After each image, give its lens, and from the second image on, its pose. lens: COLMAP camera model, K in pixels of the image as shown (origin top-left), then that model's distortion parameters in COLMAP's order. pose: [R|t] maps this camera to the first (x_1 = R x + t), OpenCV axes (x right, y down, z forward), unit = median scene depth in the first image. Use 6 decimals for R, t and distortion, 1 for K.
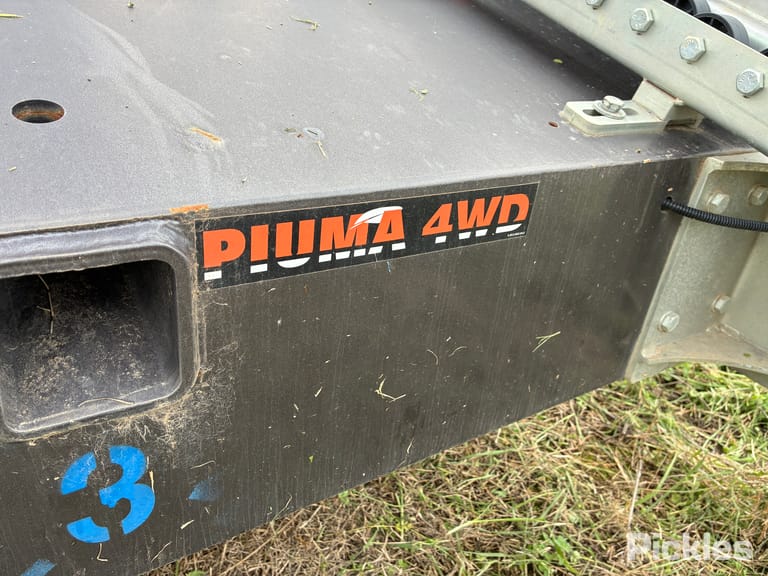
lens RADIAL K [[581.4, 0, 378.9], [0, 581.4, 260.3], [0, 0, 1]] dist [0.047676, -0.067206]
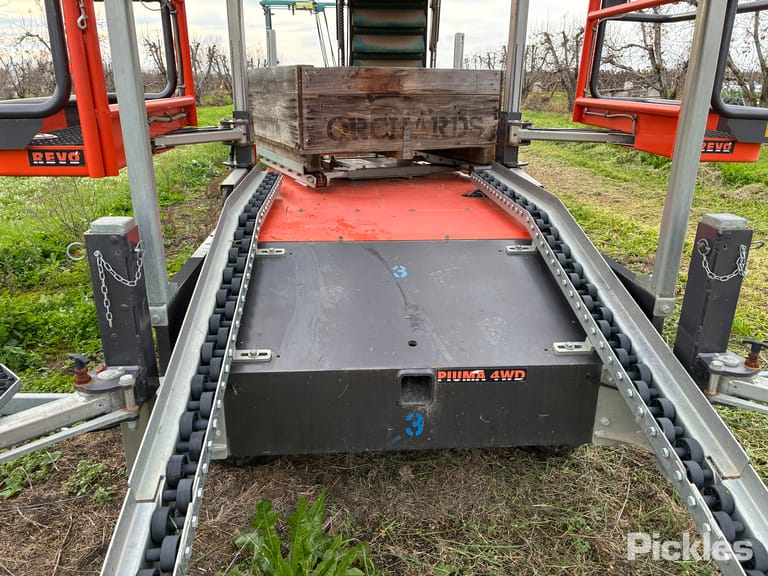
lens RADIAL K [[581.4, 0, 382.7], [0, 581.4, 286.3], [0, 0, 1]] dist [0.047676, -0.067206]
pose [[0.884800, 0.061779, -0.461857, 1.346411], [-0.131234, 0.984089, -0.119776, -0.092212], [0.447109, 0.166589, 0.878830, -3.263937]]
